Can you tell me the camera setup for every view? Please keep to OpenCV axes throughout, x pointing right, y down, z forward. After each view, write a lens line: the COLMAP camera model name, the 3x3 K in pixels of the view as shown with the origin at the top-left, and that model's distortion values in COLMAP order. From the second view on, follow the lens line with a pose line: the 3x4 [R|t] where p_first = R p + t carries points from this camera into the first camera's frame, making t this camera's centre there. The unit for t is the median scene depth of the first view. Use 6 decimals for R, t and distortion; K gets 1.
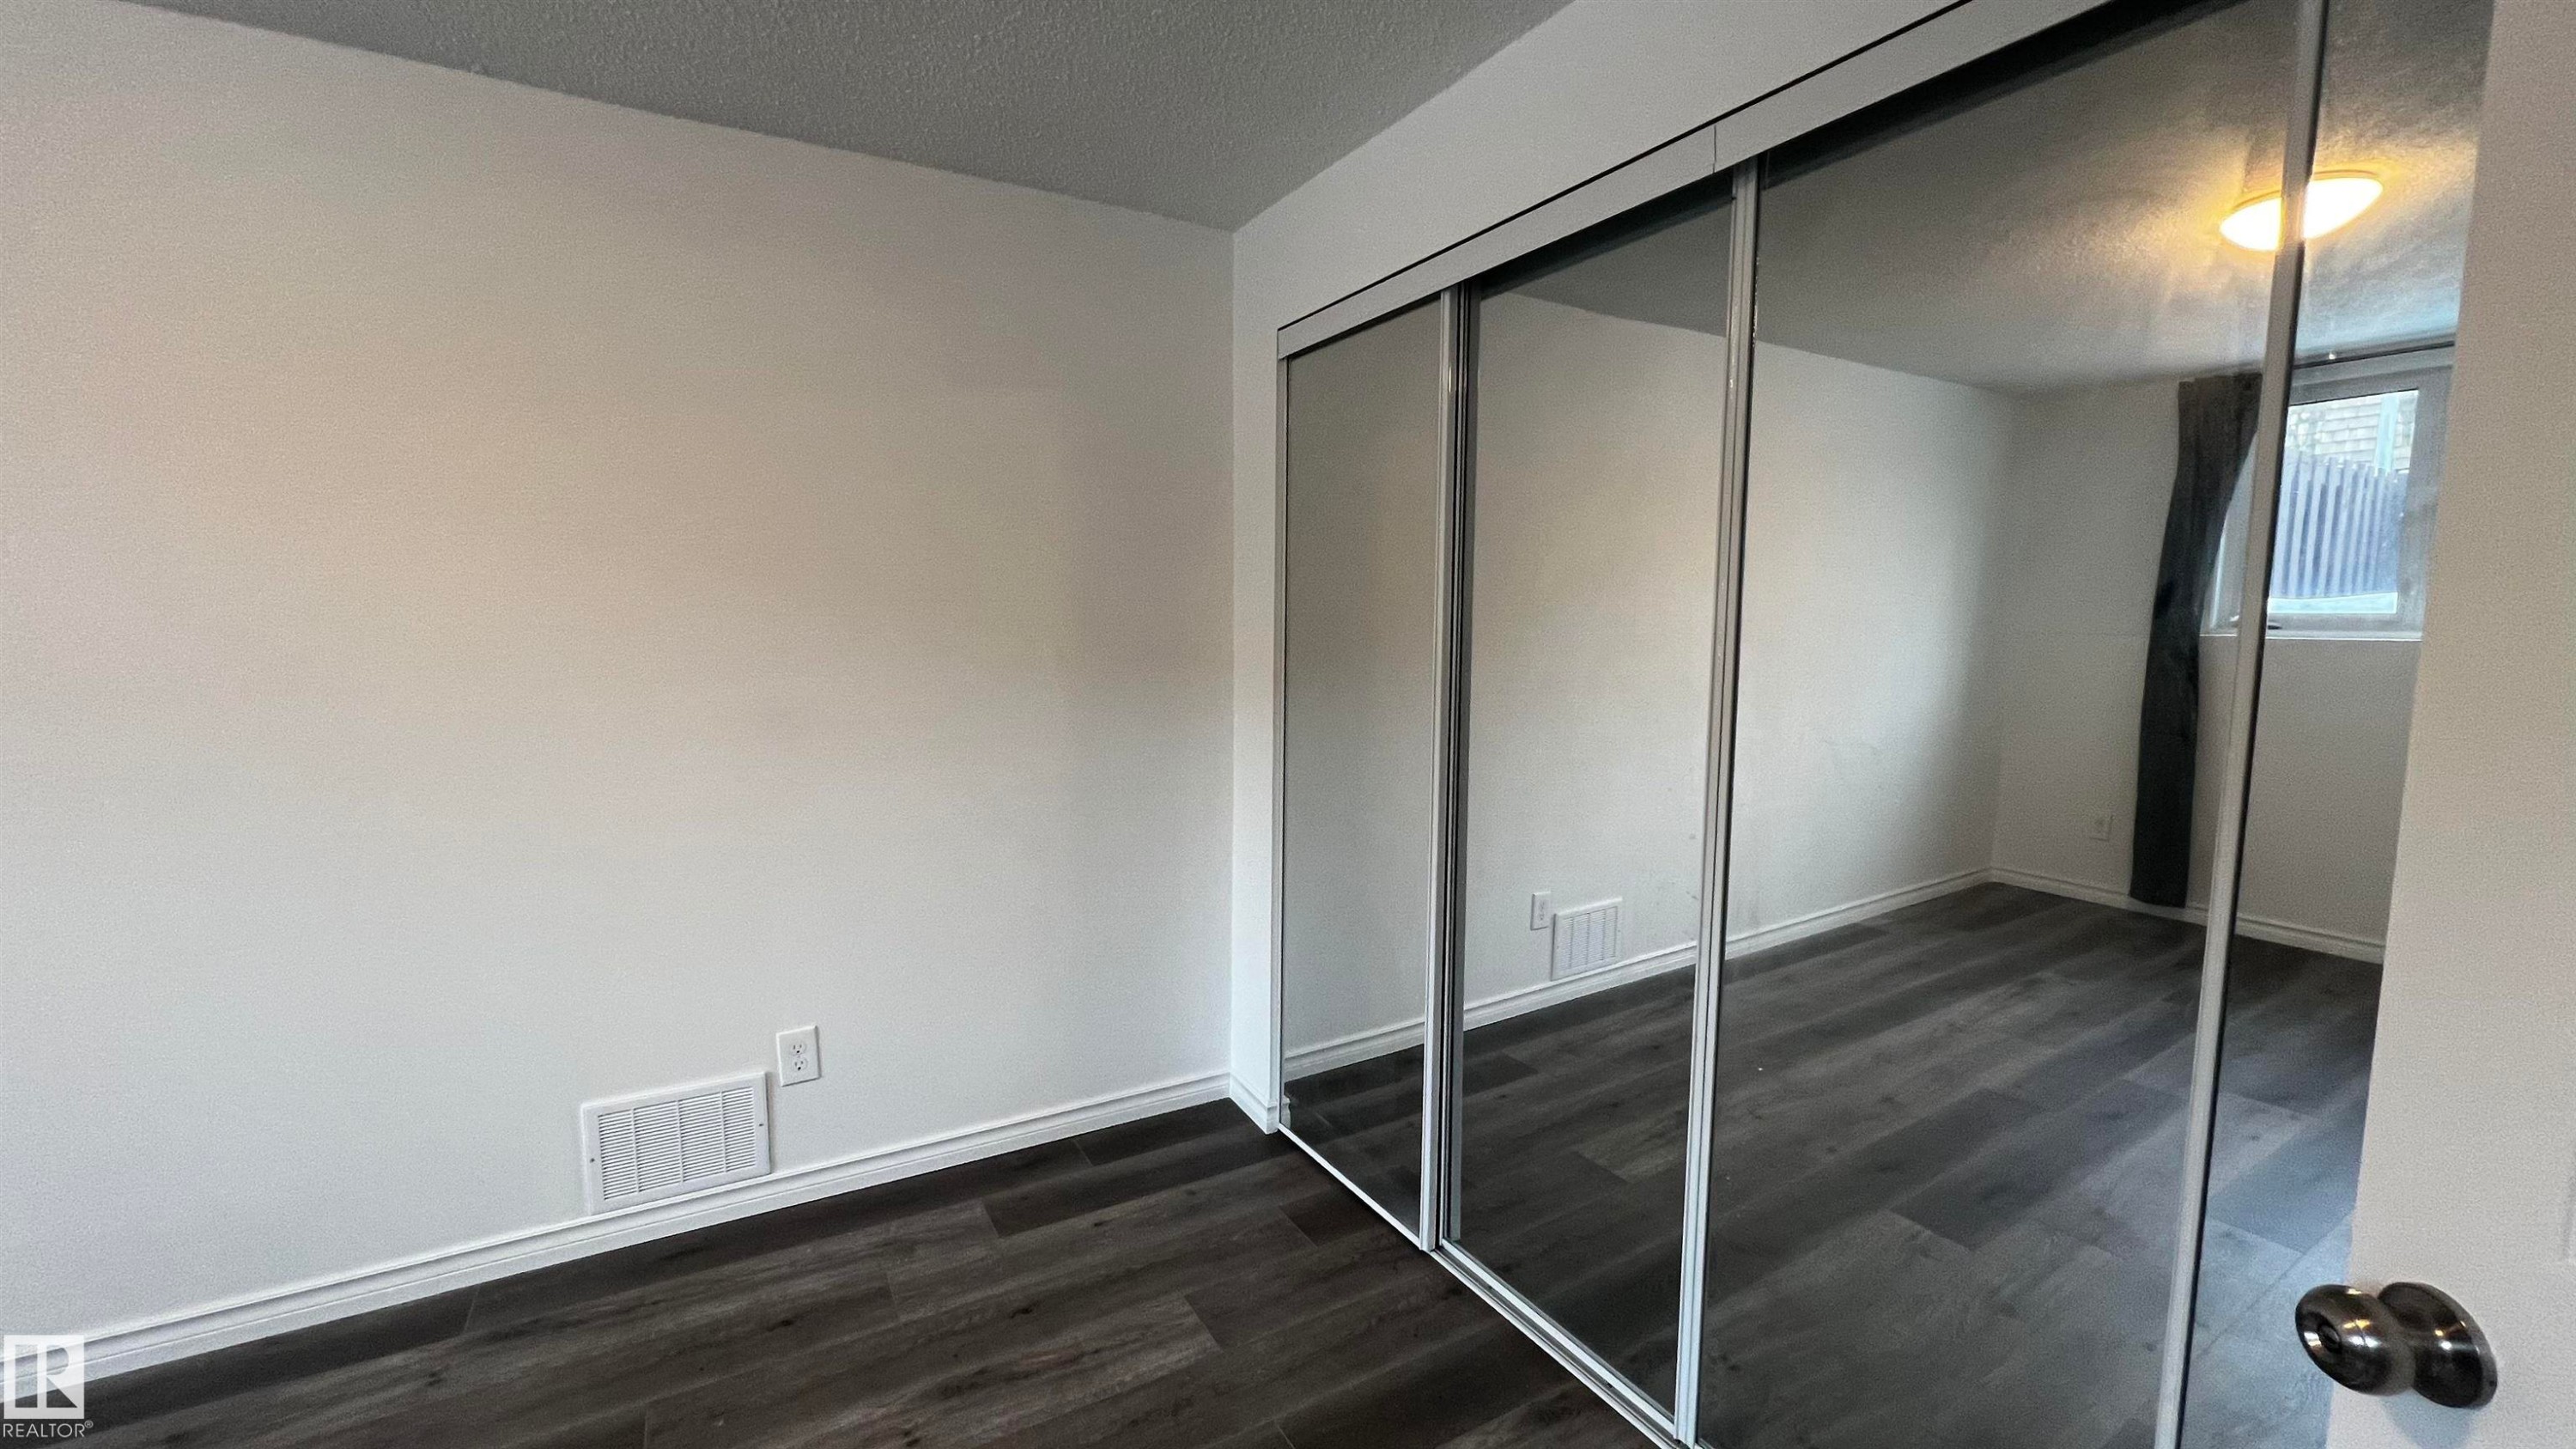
lens RADIAL K [[1026.8, 0, 1281.1], [0, 1026.8, 723.9], [0, 0, 1]] dist [-0.002765, 0.000946]
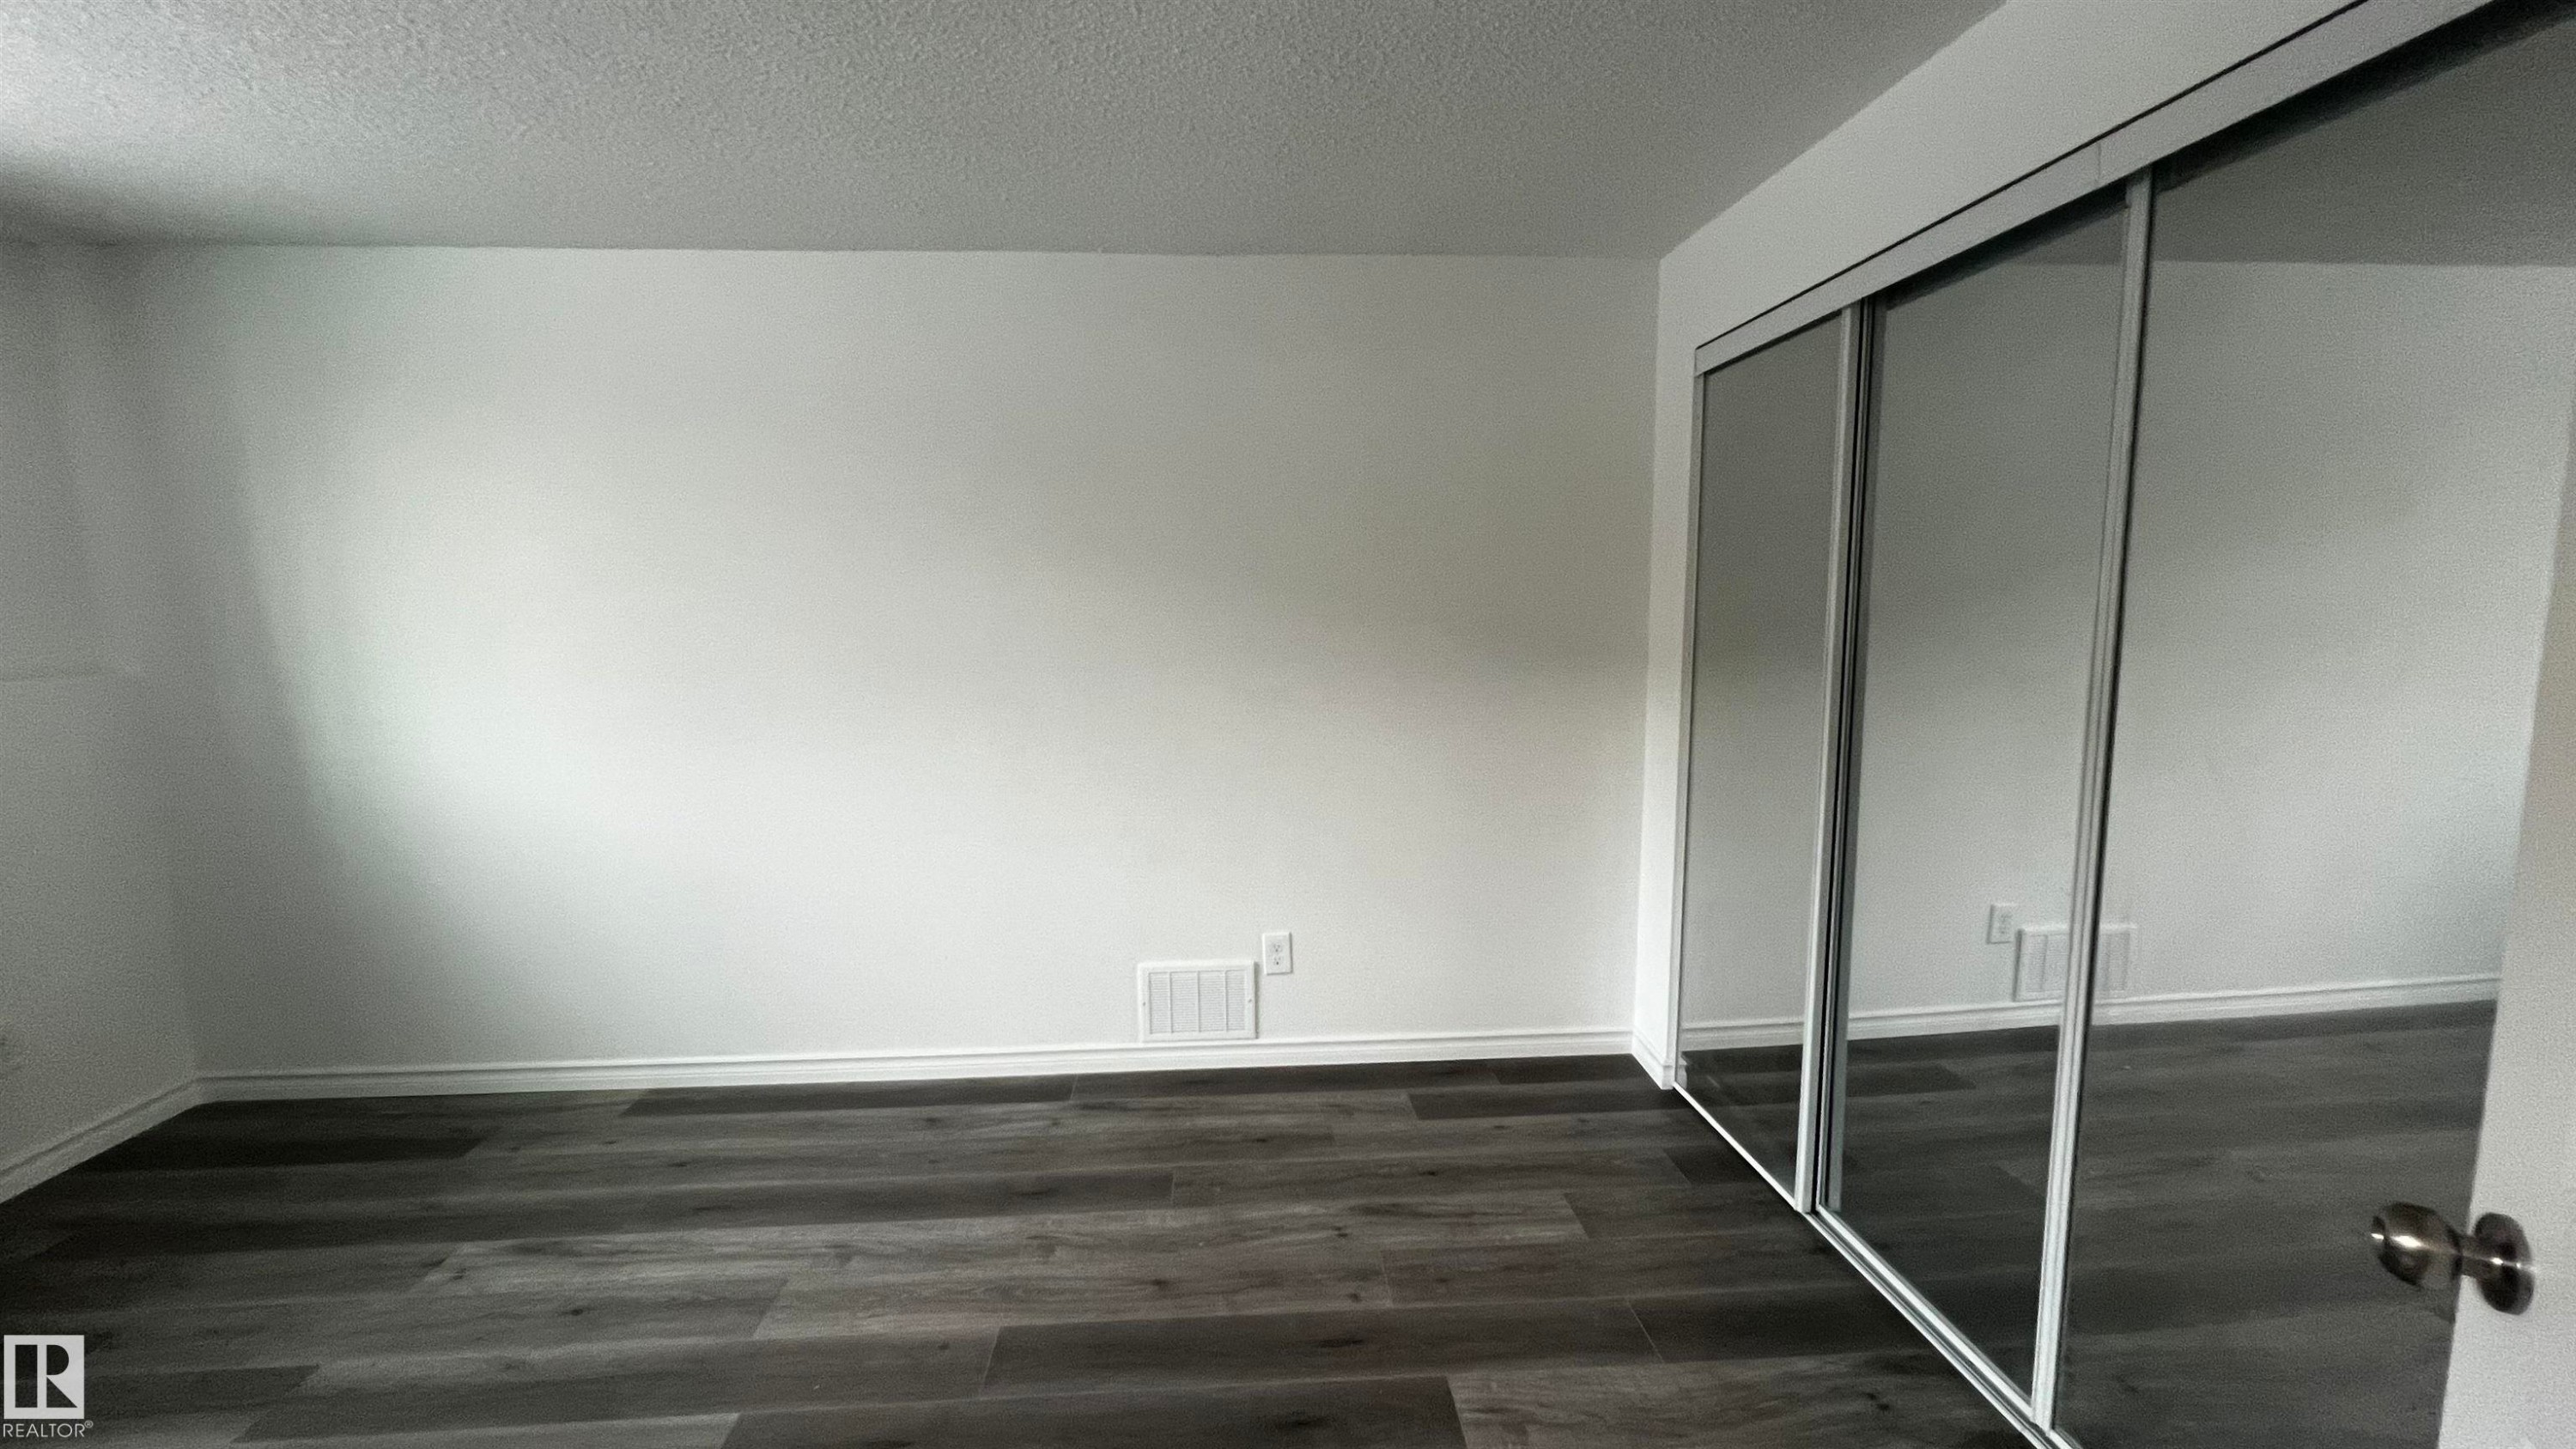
lens RADIAL K [[1026.8, 0, 1287.6], [0, 1026.8, 712.9], [0, 0, 1]] dist [-0.002765, 0.000946]
pose [[0.901591, 0.032423, -0.431373, 0.106361], [-0.031027, 0.999466, 0.010275, 0.002485], [0.431476, 0.004120, 0.902115, -0.195479]]
